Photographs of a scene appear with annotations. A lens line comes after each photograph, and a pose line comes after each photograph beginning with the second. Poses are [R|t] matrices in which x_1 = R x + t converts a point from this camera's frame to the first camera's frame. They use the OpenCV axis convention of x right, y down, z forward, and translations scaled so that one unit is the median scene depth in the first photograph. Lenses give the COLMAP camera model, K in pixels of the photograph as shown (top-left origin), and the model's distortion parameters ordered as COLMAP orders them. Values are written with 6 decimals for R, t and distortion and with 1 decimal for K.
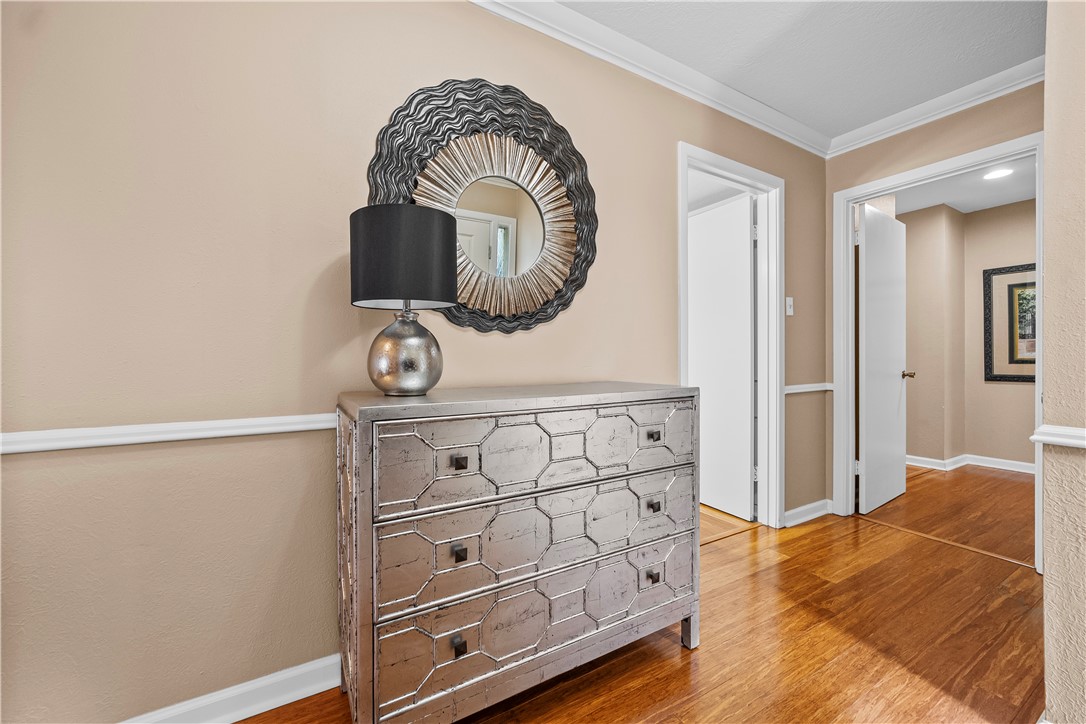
lens RADIAL K [[429.7, 0, 543.5], [0, 429.7, 352.0], [0, 0, 1]] dist [-0.015474, 0.005803]
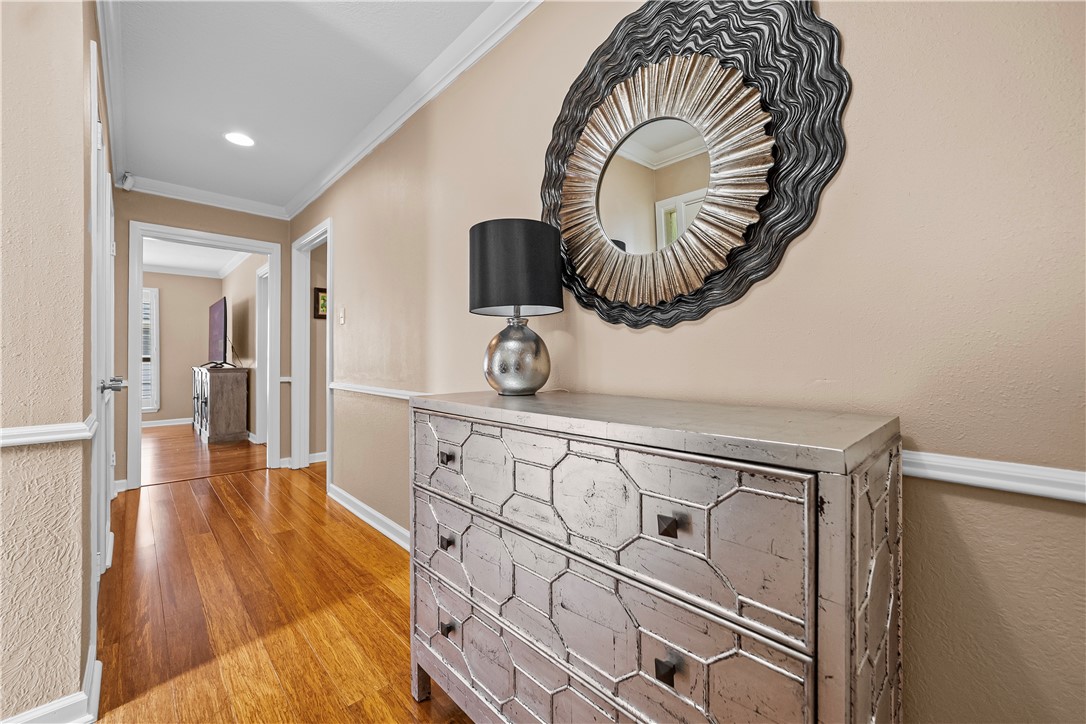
lens RADIAL K [[429.7, 0, 543.5], [0, 429.7, 352.0], [0, 0, 1]] dist [-0.015474, 0.005803]
pose [[0.256302, -0.005756, -0.966580, 0.514525], [0.004117, 0.999980, -0.004863, 0.001029], [0.966588, -0.002734, 0.256320, 0.548789]]
